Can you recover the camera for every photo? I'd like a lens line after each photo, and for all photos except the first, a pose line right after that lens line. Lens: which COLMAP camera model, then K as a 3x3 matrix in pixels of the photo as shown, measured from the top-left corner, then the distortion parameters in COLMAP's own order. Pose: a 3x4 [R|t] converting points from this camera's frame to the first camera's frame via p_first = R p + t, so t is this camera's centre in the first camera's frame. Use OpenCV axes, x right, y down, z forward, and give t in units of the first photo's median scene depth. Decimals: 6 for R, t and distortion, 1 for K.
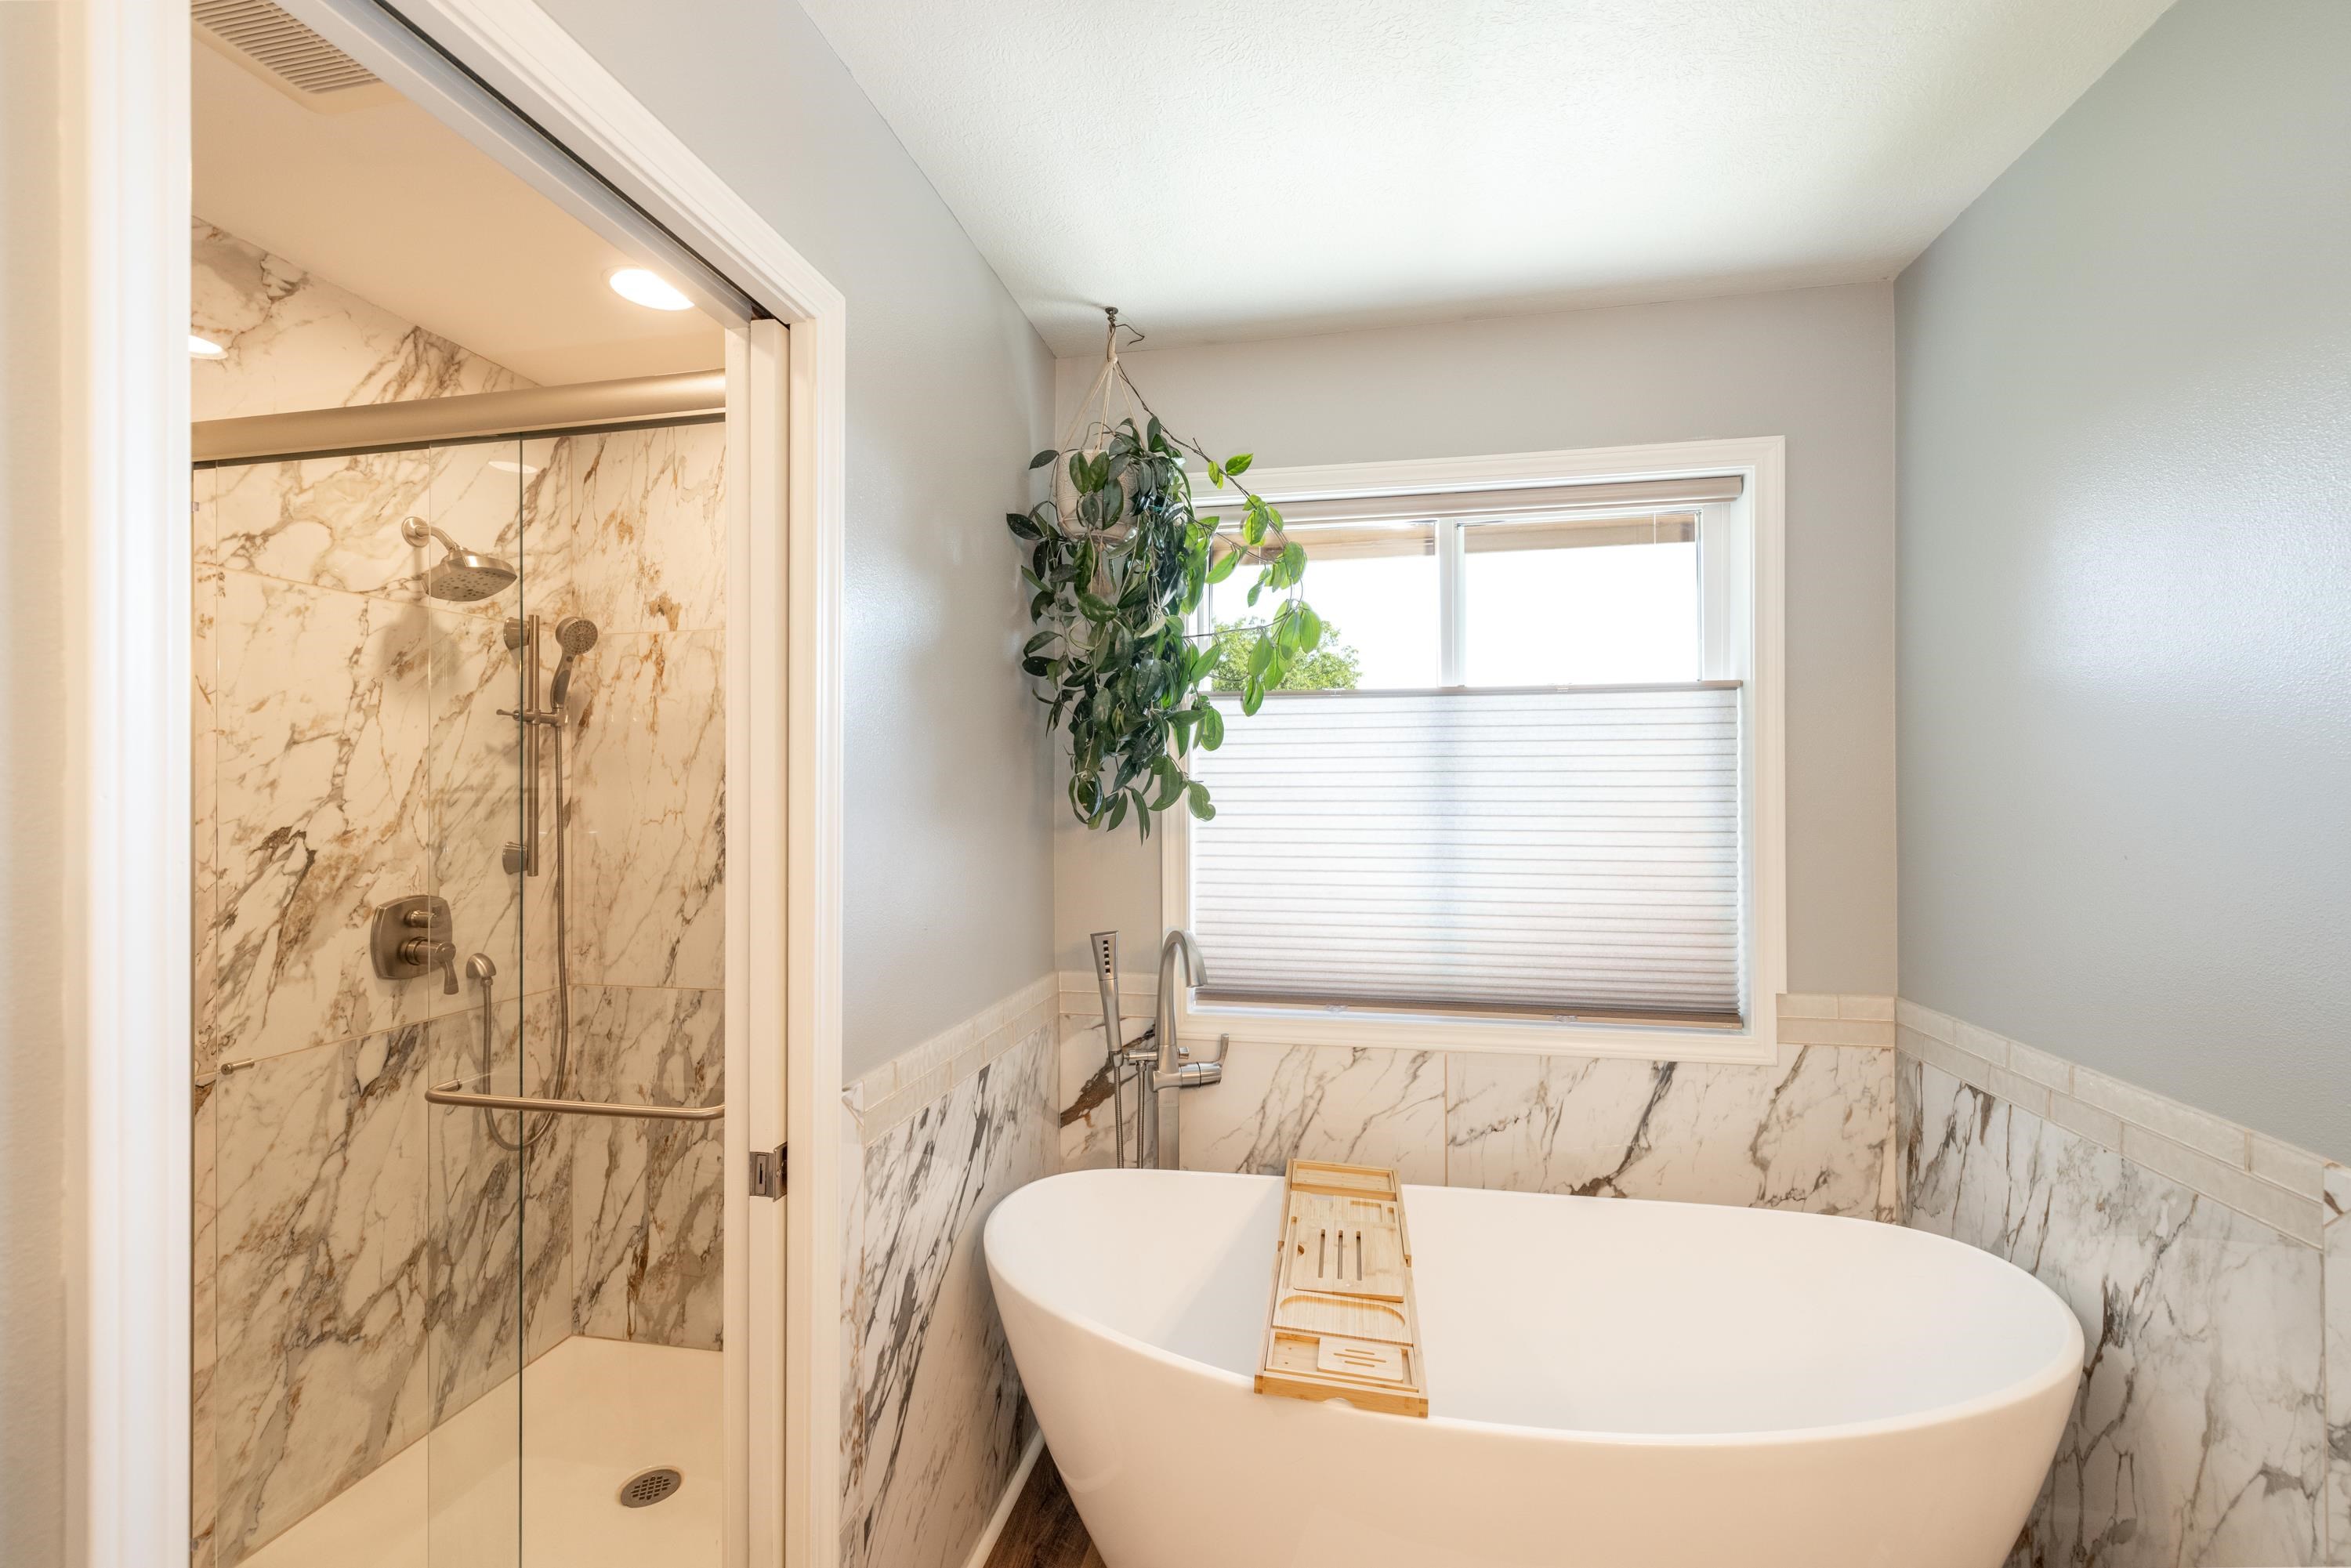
lens RADIAL K [[982.3, 0, 1175.5], [0, 982.3, 784.0], [0, 0, 1]] dist [0.000372, 0.000213]
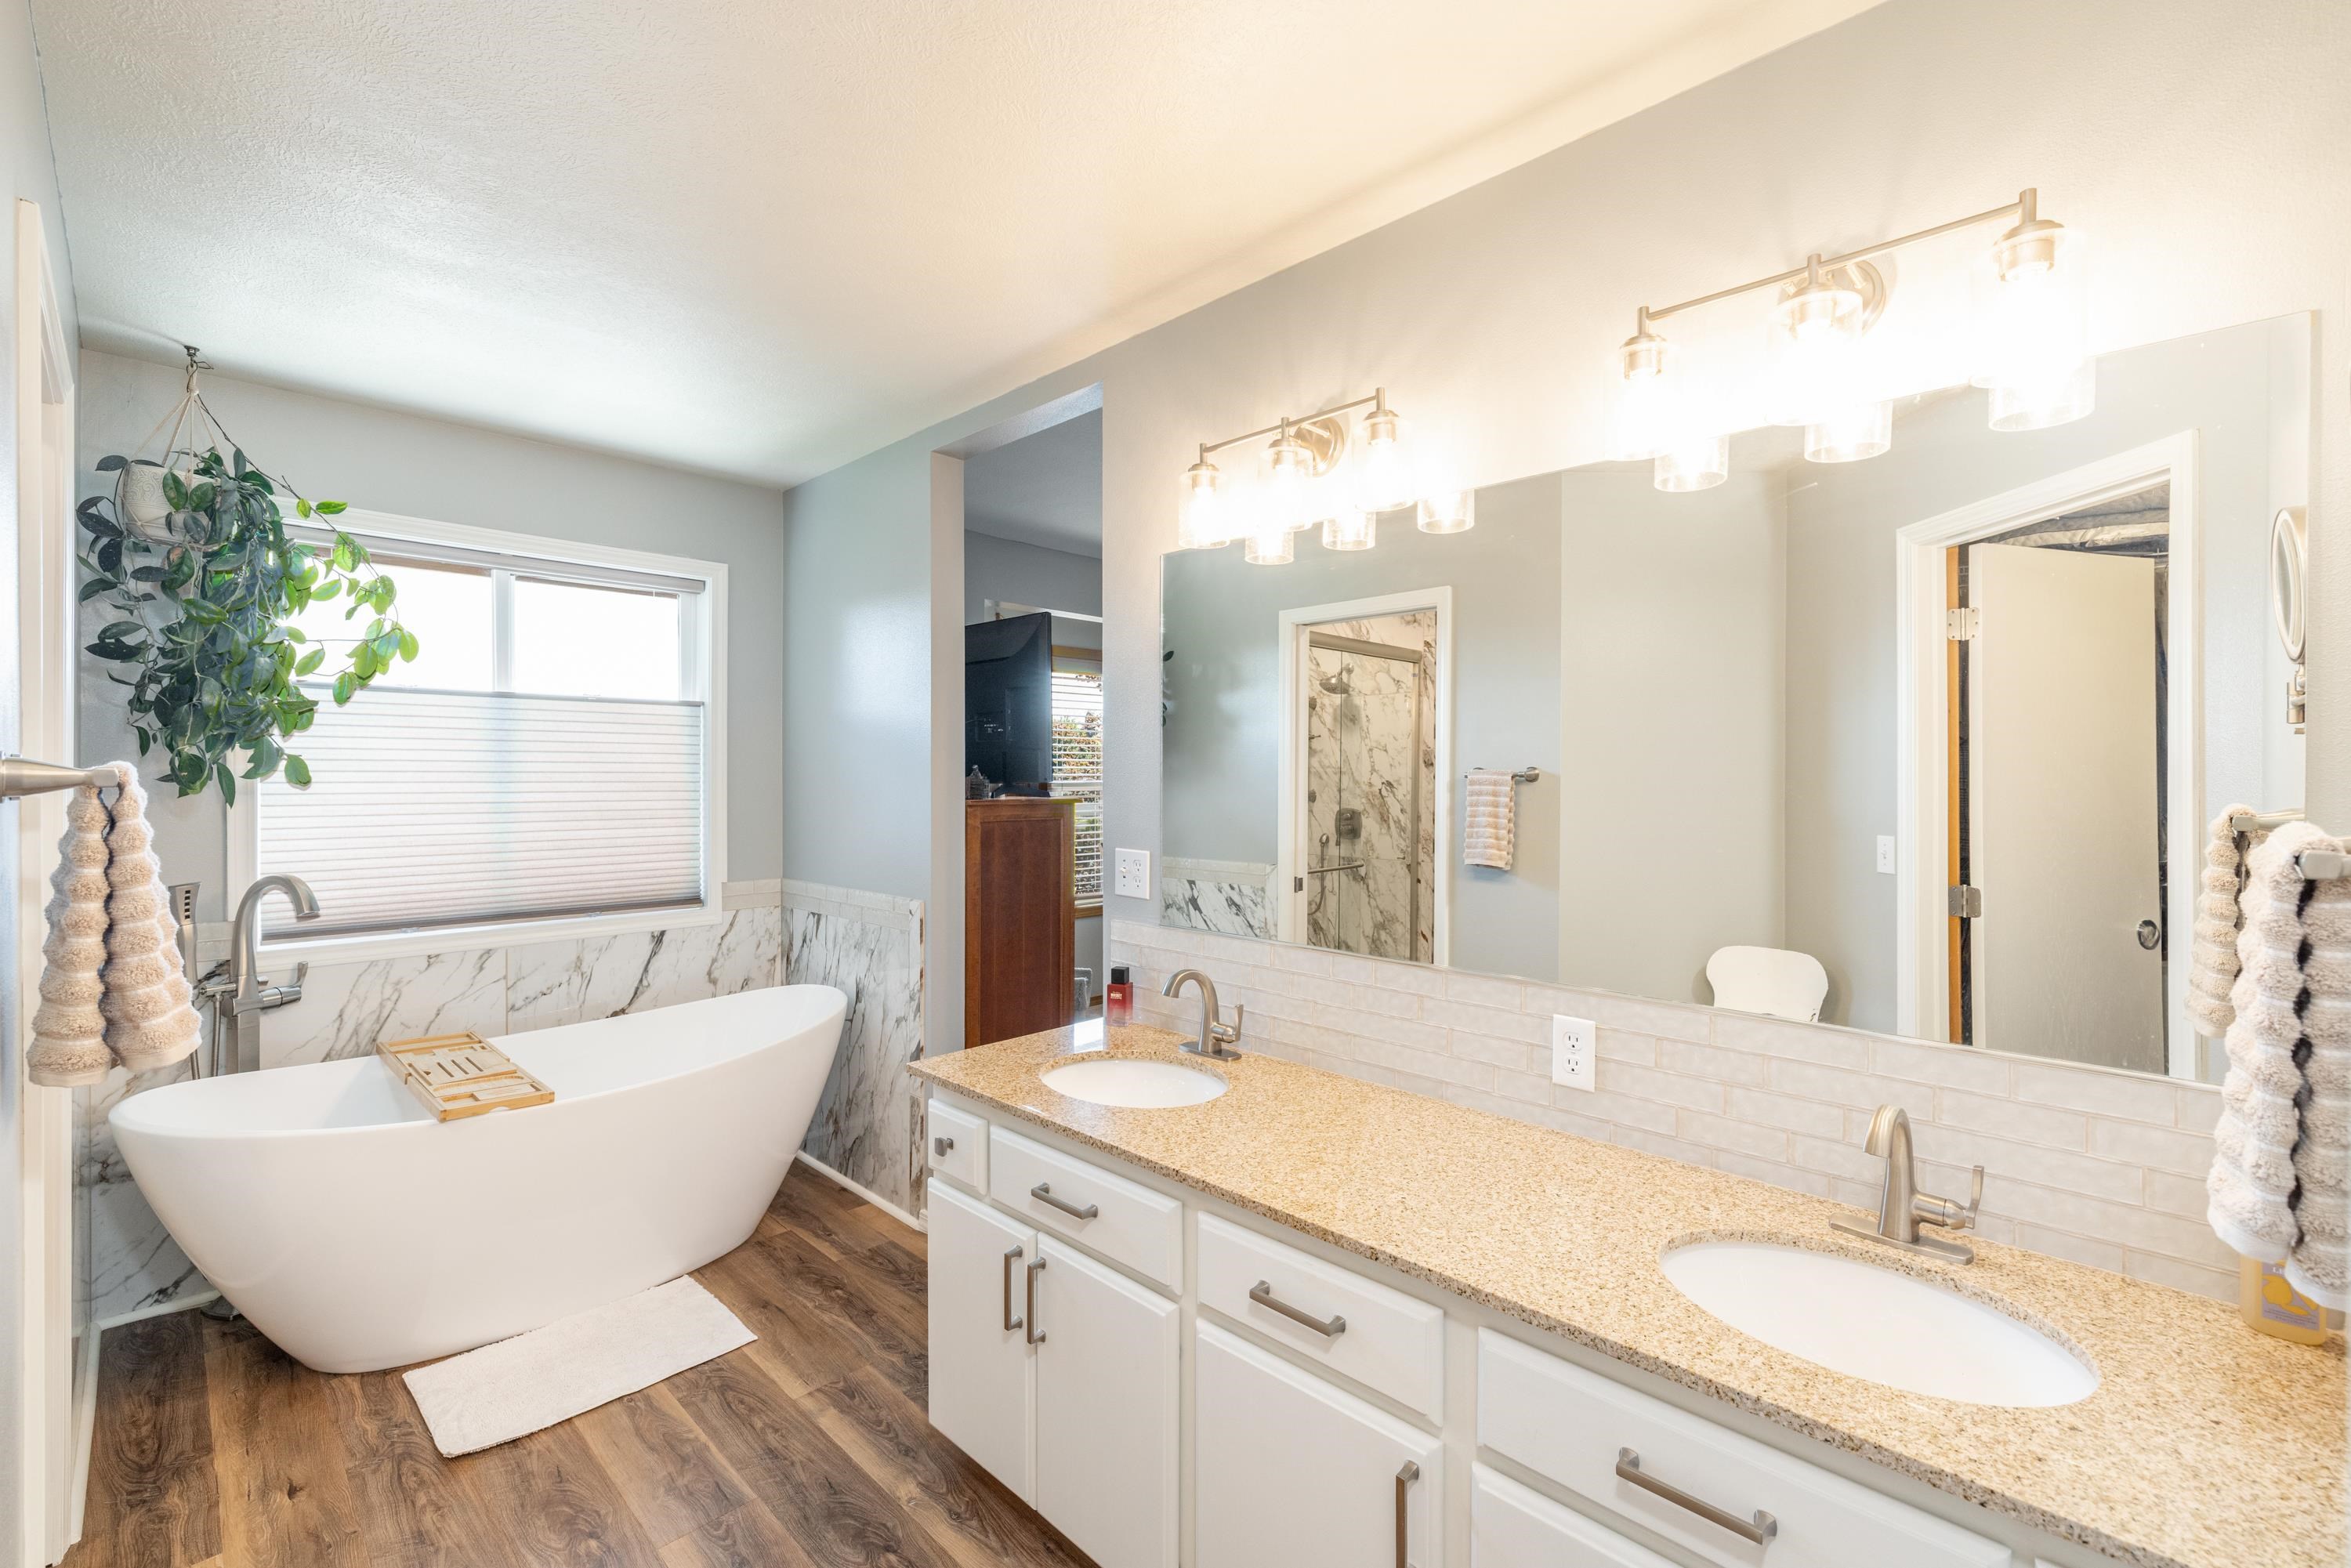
lens RADIAL K [[982.3, 0, 1175.5], [0, 982.3, 784.0], [0, 0, 1]] dist [0.000372, 0.000213]
pose [[0.539377, -0.005976, 0.842043, -0.417880], [-0.011977, 0.999819, 0.014768, 0.001853], [-0.841979, -0.018051, 0.539208, -0.610214]]
